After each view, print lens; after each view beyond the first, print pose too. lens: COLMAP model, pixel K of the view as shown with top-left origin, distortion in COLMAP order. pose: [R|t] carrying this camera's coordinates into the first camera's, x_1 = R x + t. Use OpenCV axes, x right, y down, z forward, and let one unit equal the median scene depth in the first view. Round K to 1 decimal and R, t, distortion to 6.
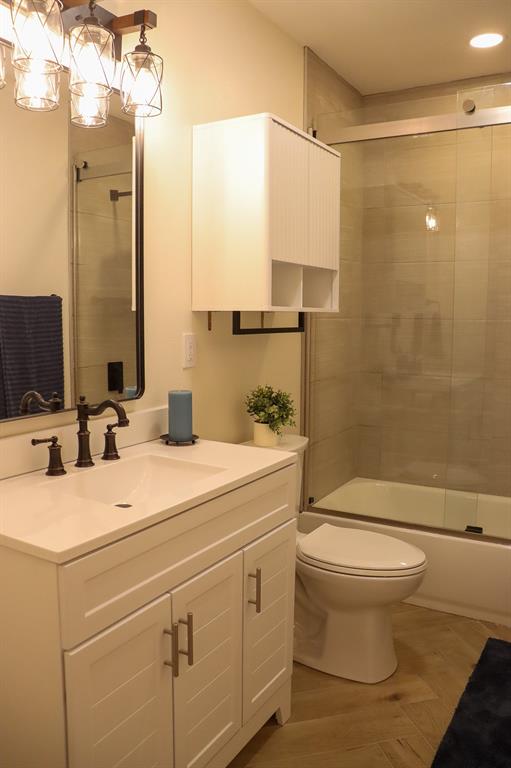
lens RADIAL K [[631.1, 0, 258.0], [0, 631.1, 379.5], [0, 0, 1]] dist [-0.171995, 0.142588]
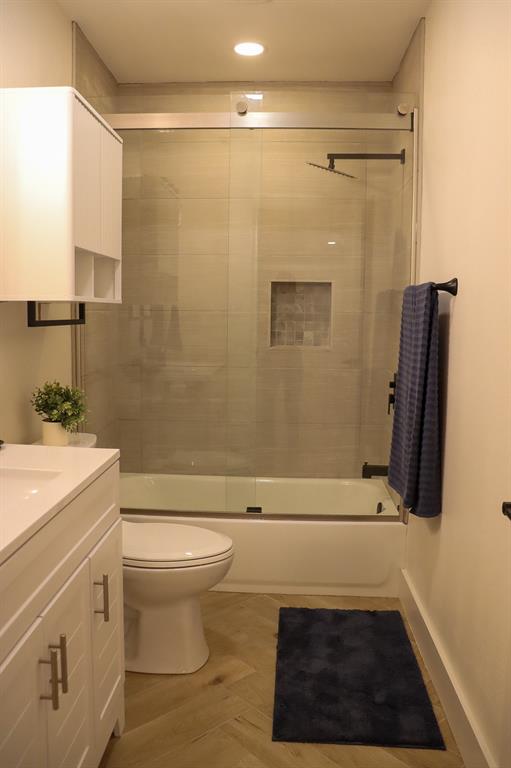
lens RADIAL K [[631.1, 0, 255.8], [0, 631.1, 379.0], [0, 0, 1]] dist [-0.171995, 0.142588]
pose [[0.884773, -0.041932, 0.464132, -0.150687], [0.038504, 0.999116, 0.016864, 0.001746], [-0.464429, 0.002950, 0.885605, 0.050034]]
